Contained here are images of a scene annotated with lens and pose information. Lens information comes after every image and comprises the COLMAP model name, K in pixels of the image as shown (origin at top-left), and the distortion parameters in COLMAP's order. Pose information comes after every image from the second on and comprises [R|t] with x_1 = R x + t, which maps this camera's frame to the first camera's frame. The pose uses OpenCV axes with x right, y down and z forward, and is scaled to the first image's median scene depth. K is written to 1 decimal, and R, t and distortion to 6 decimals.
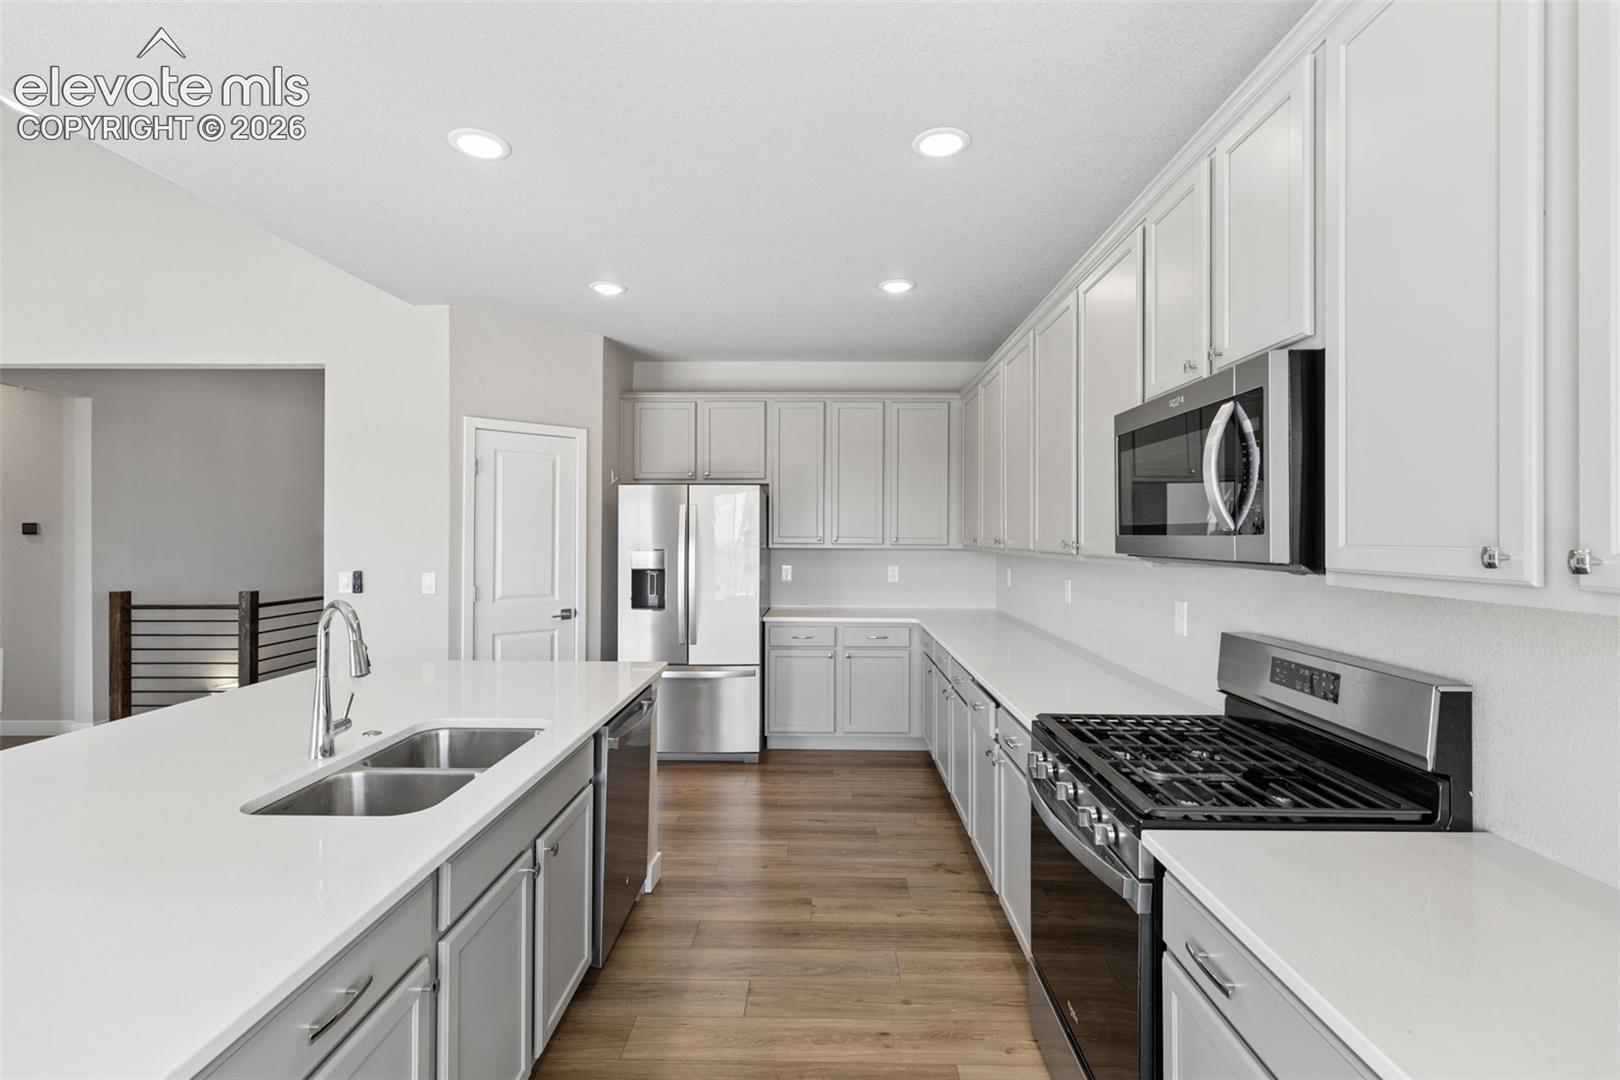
lens RADIAL K [[734.5, 0, 803.3], [0, 734.5, 530.0], [0, 0, 1]] dist [0.000722, 0.000261]
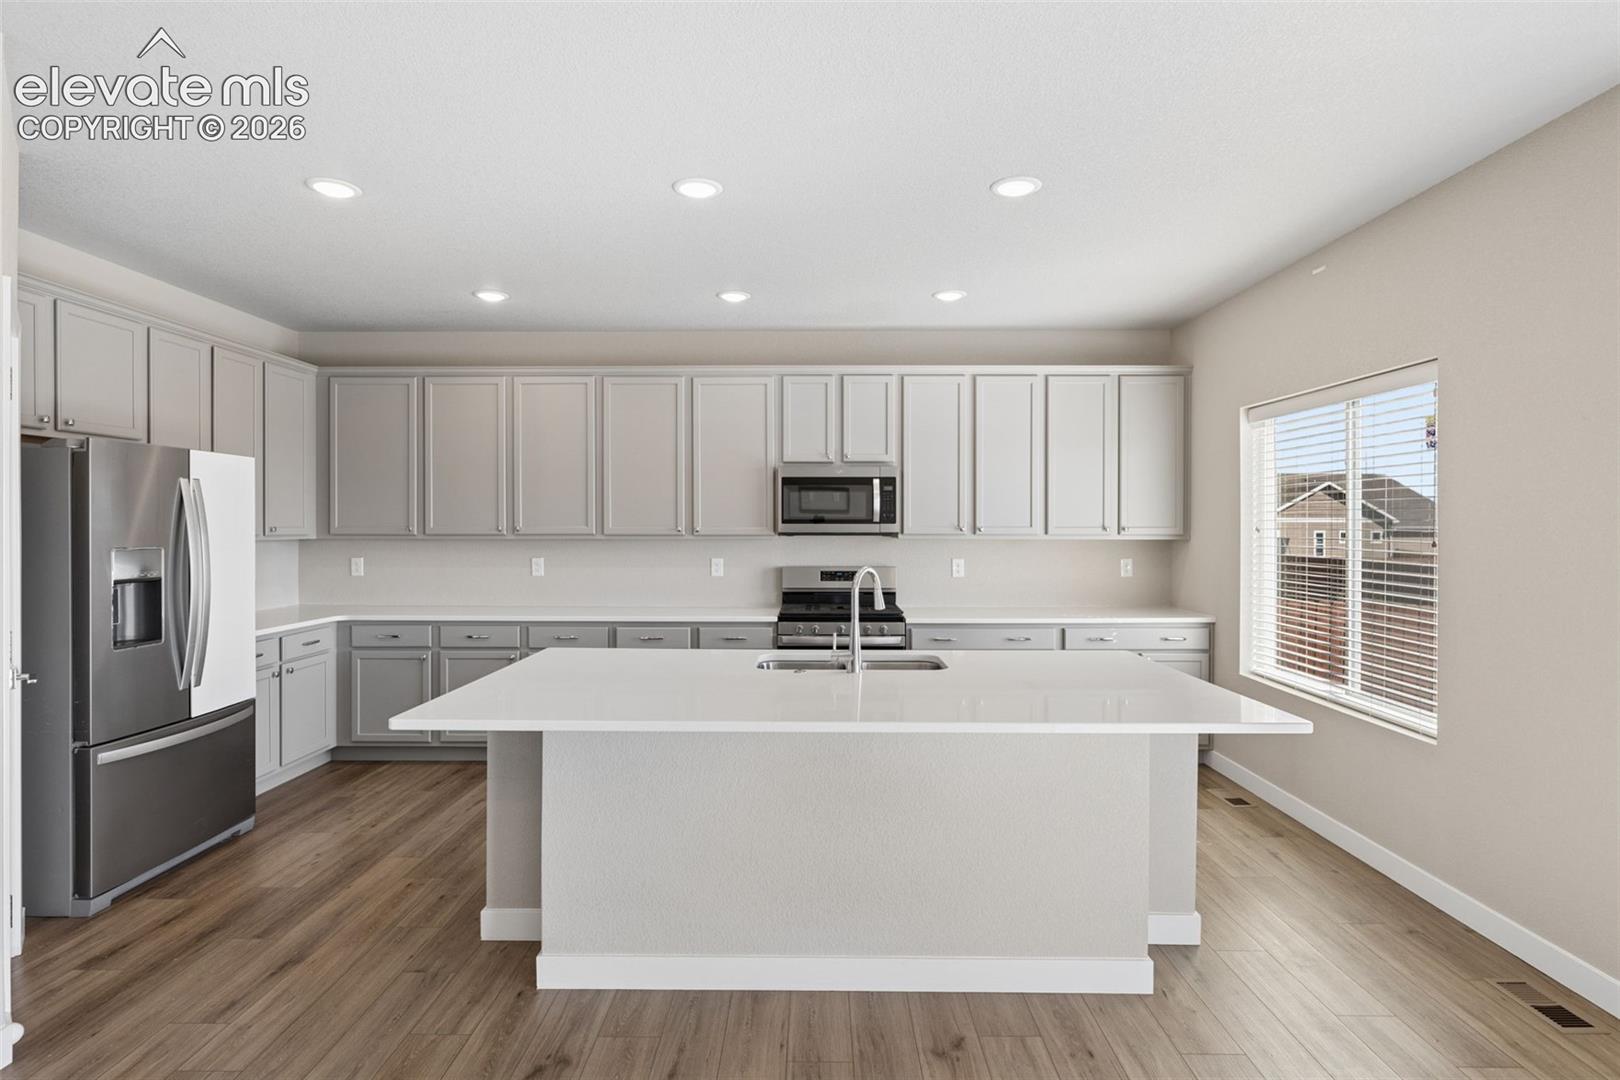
lens RADIAL K [[845.1, 0, 814.8], [0, 845.1, 528.4], [0, 0, 1]] dist [-0.000106, -0.000531]
pose [[-0.031923, -0.006010, 0.999472, -1.013323], [-0.005475, 0.999968, 0.005838, 0.002604], [-0.999475, -0.005286, -0.031955, 0.490380]]
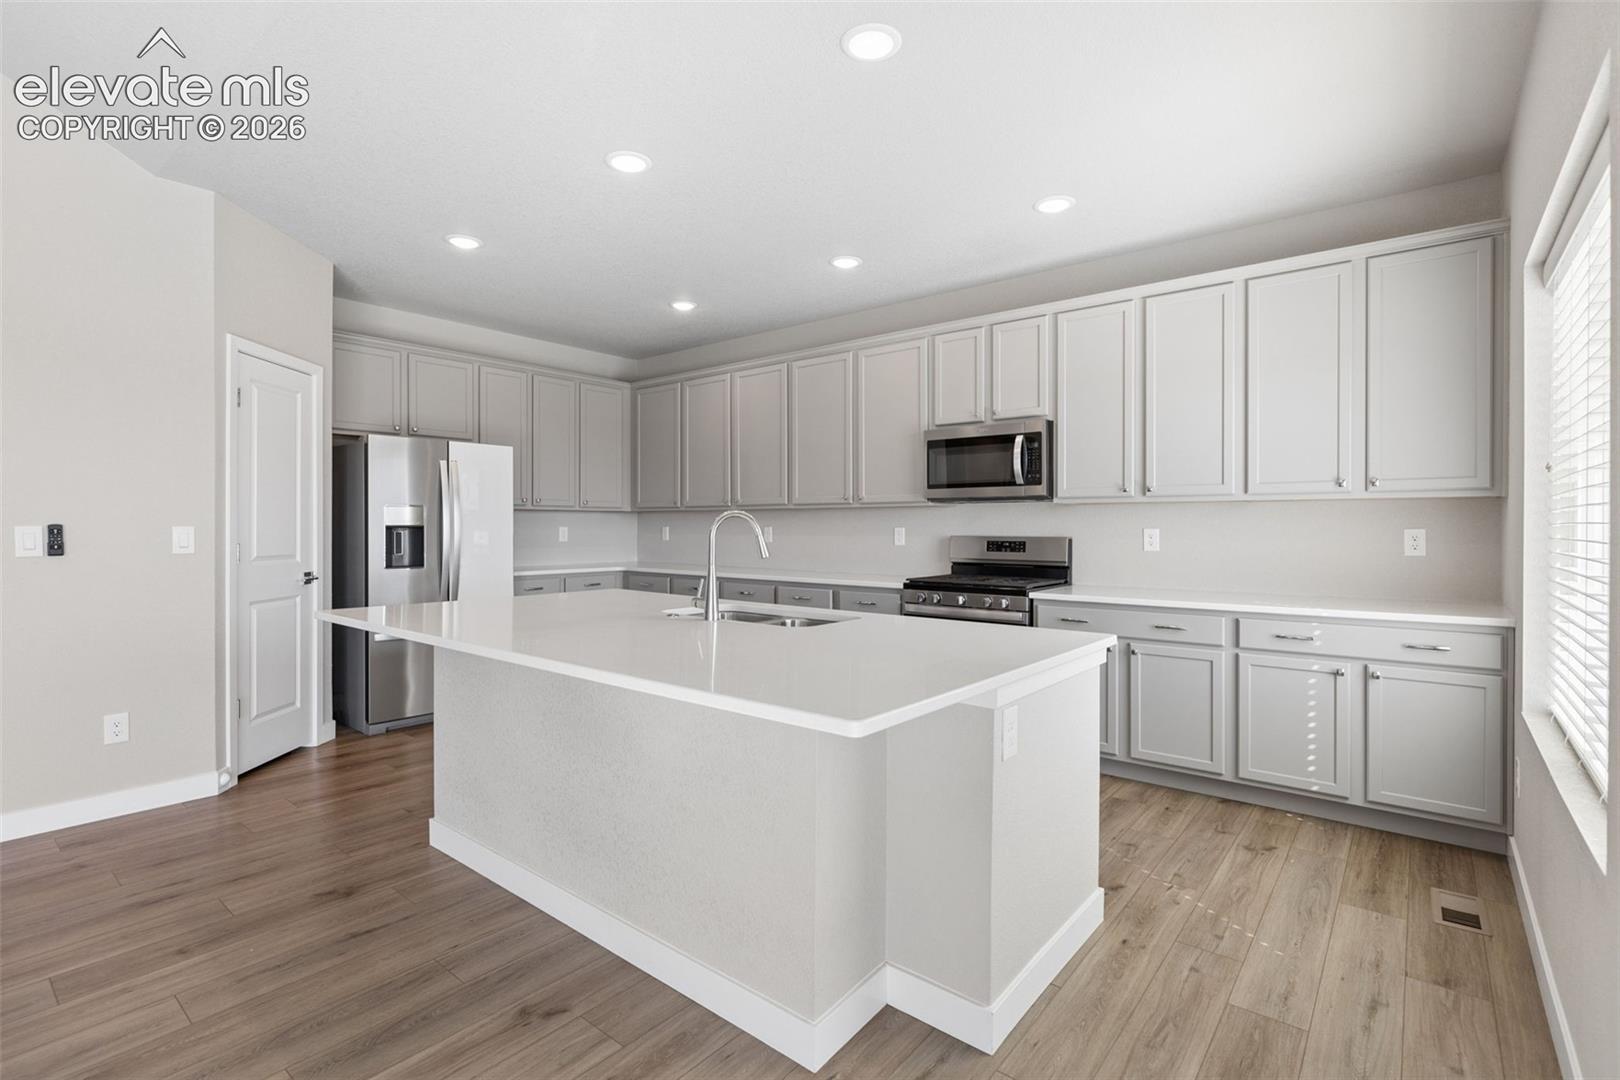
lens RADIAL K [[760.0, 0, 806.2], [0, 760.0, 529.5], [0, 0, 1]] dist [-0.004020, -0.000408]
pose [[0.604223, -0.005658, 0.796795, -0.734749], [-0.003842, 0.999942, 0.010014, 0.049605], [-0.796806, -0.009112, 0.604167, -0.008819]]
